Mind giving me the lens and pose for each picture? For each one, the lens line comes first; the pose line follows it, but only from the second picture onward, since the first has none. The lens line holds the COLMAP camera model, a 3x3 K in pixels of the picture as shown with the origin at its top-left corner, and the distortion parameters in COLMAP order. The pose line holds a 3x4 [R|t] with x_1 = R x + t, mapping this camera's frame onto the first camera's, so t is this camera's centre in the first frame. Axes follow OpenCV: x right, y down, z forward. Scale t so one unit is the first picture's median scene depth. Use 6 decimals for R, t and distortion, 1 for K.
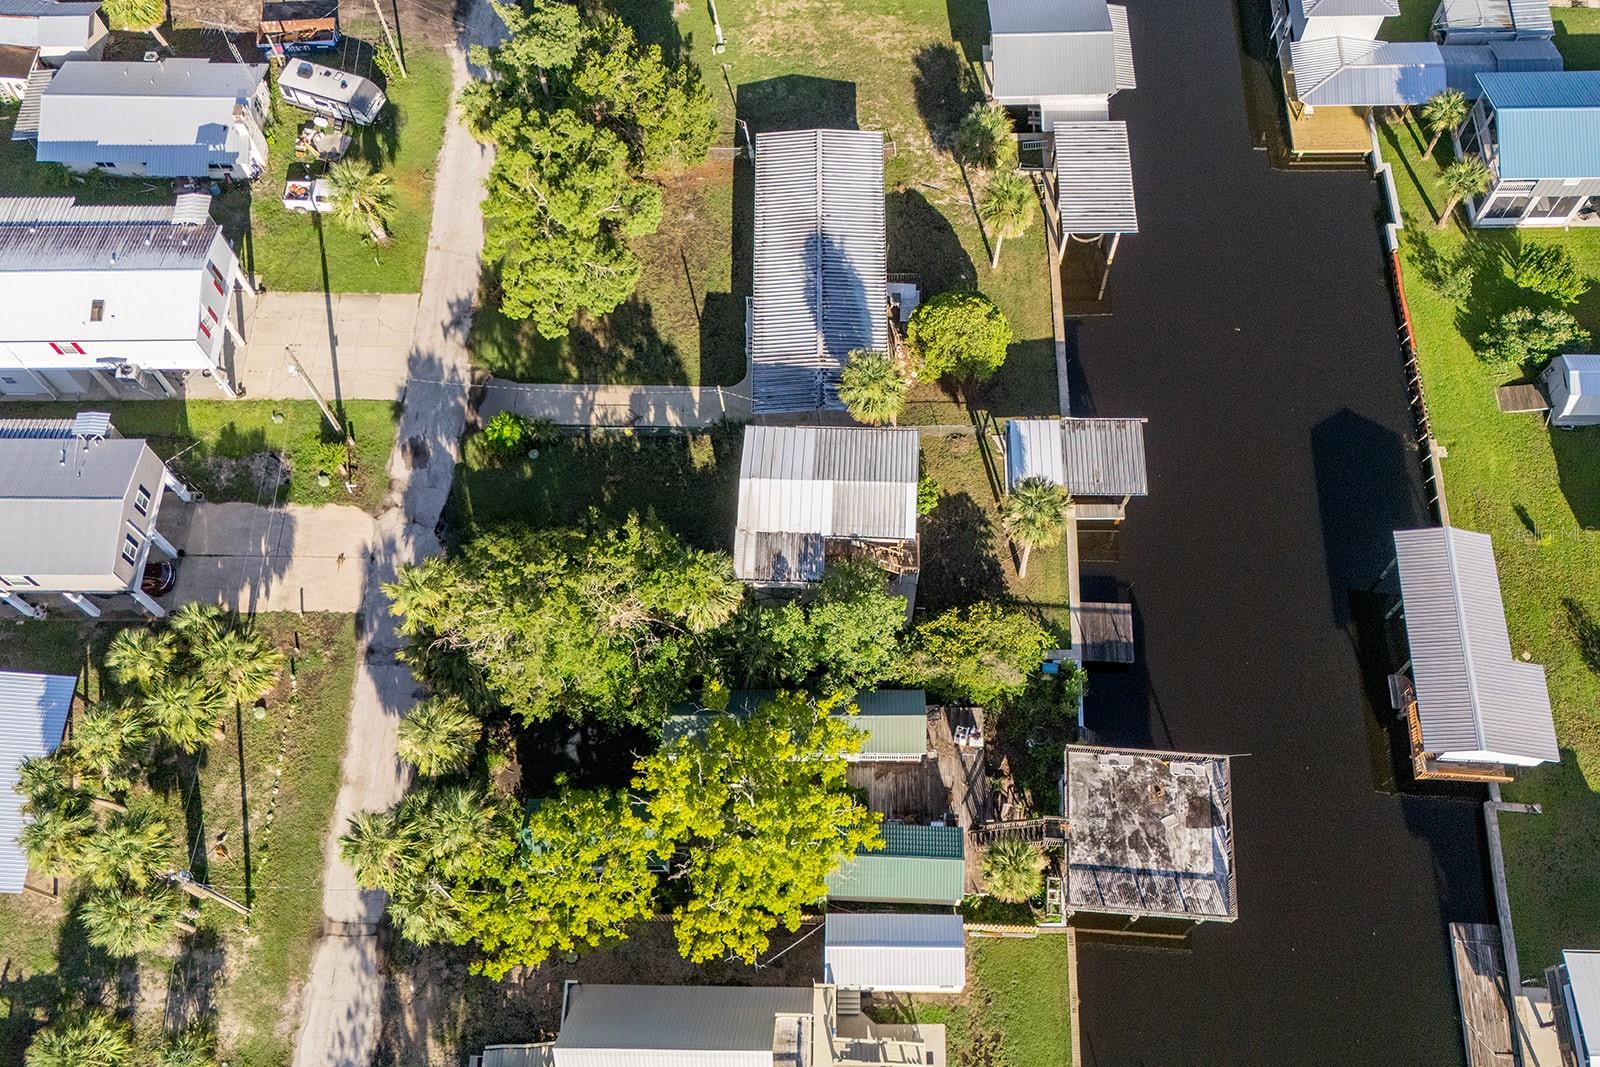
lens RADIAL K [[1385.3, 0, 800.0], [0, 1385.3, 533.5], [0, 0, 1]] dist [0.083641, -0.086751]
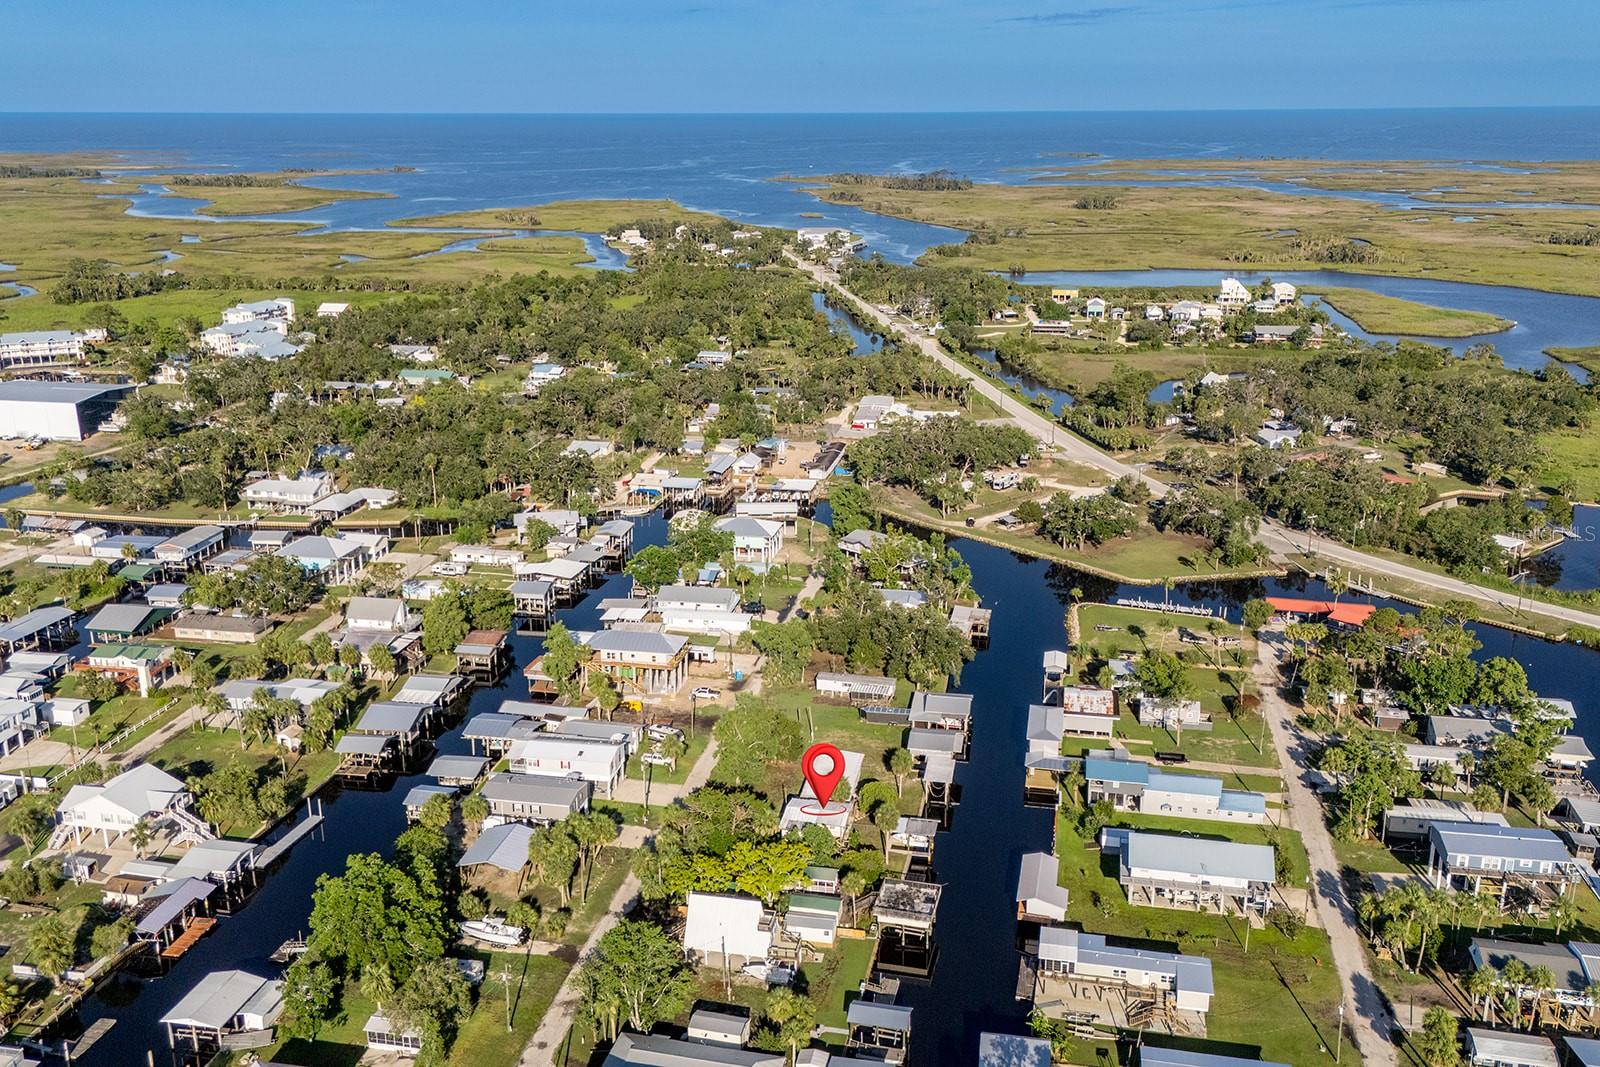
lens RADIAL K [[1367.5, 0, 799.3], [0, 1367.5, 526.8], [0, 0, 1]] dist [0.105744, -0.146250]
pose [[0.983309, 0.071146, -0.167455, 0.361483], [-0.172534, 0.656761, -0.734096, 1.446823], [0.057750, 0.750735, 0.658075, -1.117606]]
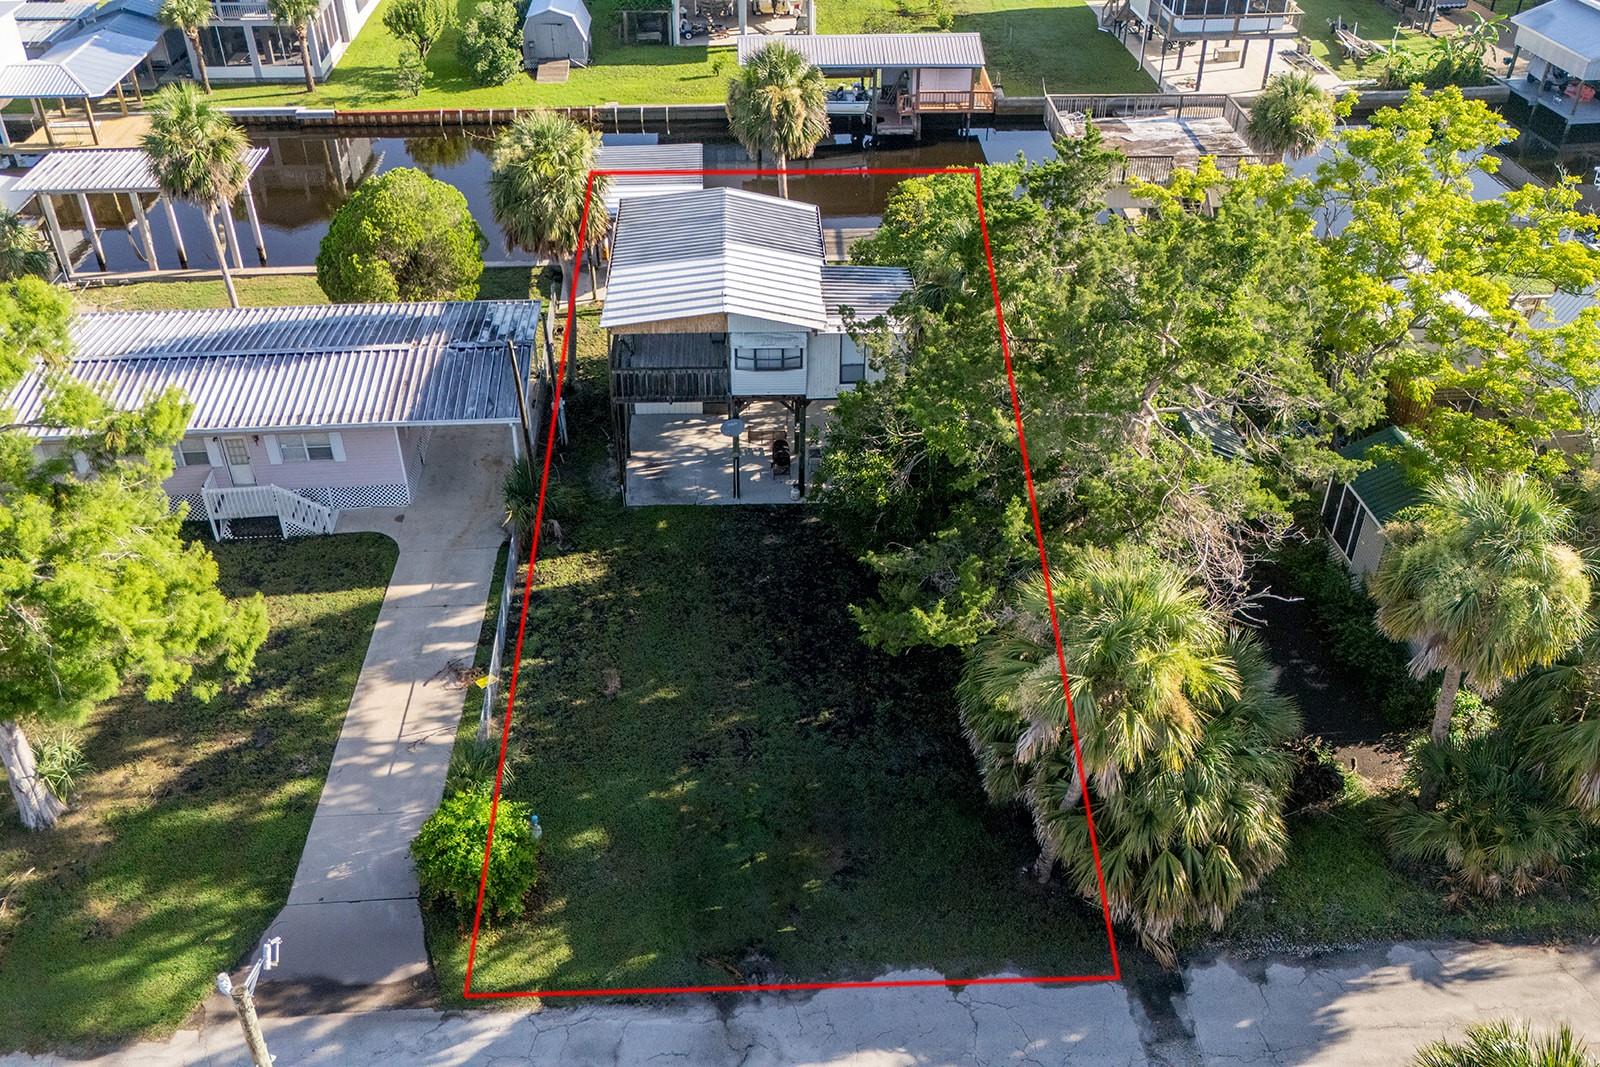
lens RADIAL K [[1371.3, 0, 804.1], [0, 1371.3, 527.4], [0, 0, 1]] dist [0.111396, -0.199199]
pose [[-0.081469, -0.552569, 0.829476, -0.457866], [0.900901, 0.315149, 0.298426, -0.126989], [-0.426310, 0.771588, 0.472135, 0.710204]]
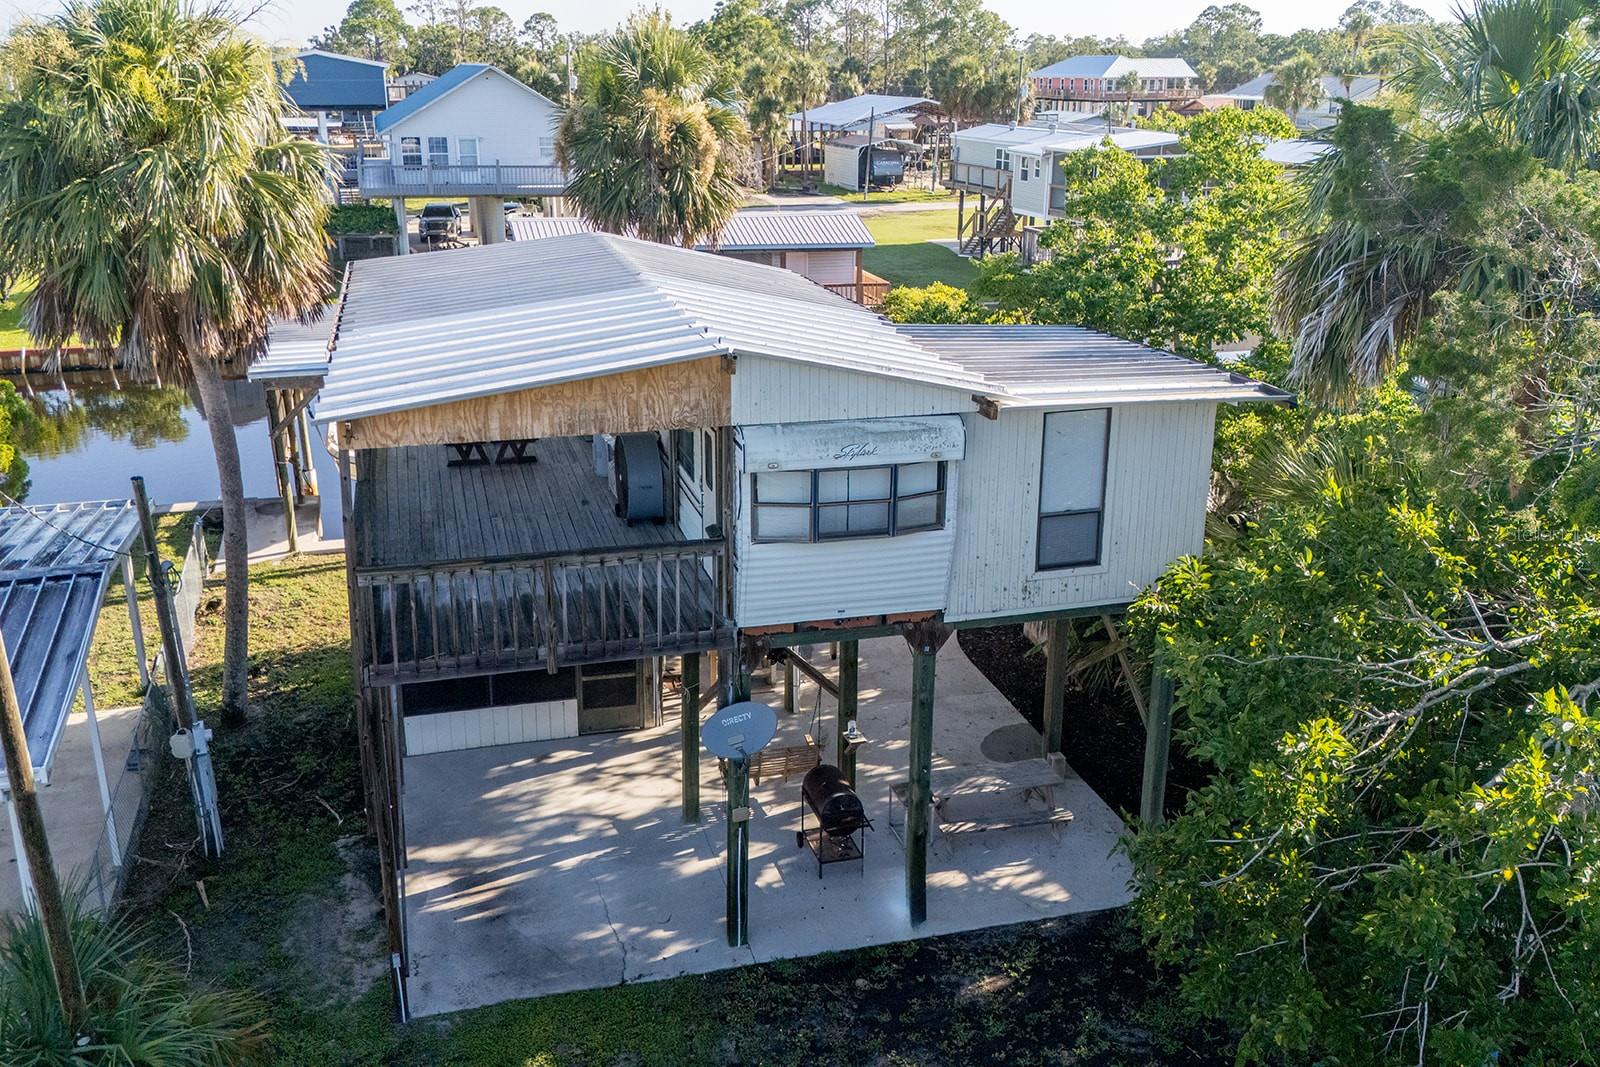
lens RADIAL K [[1367.5, 0, 799.3], [0, 1367.5, 526.8], [0, 0, 1]] dist [0.105744, -0.146250]
pose [[-0.296613, -0.285217, 0.911412, -0.177629], [0.864362, 0.325629, 0.383203, -0.079915], [-0.406078, 0.901453, 0.149945, 0.873654]]
